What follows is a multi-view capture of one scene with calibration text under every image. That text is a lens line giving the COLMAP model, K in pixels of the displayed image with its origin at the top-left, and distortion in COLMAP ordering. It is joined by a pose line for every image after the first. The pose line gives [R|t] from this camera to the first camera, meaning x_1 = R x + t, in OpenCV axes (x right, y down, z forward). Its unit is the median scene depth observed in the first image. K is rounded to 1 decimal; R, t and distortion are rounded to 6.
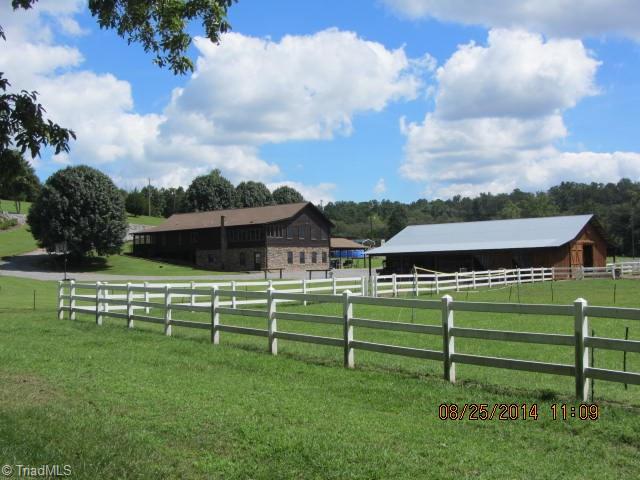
lens RADIAL K [[824.2, 0, 320.0], [0, 824.2, 240.0], [0, 0, 1]] dist [-0.012937, -0.014795]
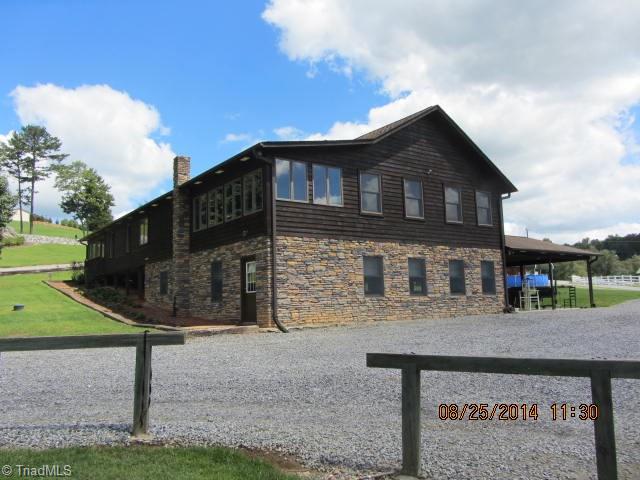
lens RADIAL K [[531.0, 0, 320.0], [0, 531.0, 240.0], [0, 0, 1]] dist [0.005031, 0.004659]
pose [[0.965084, -0.039825, -0.258895, -0.004637], [0.018139, 0.996163, -0.085619, 0.023860], [0.261312, 0.077933, 0.962103, 0.787846]]
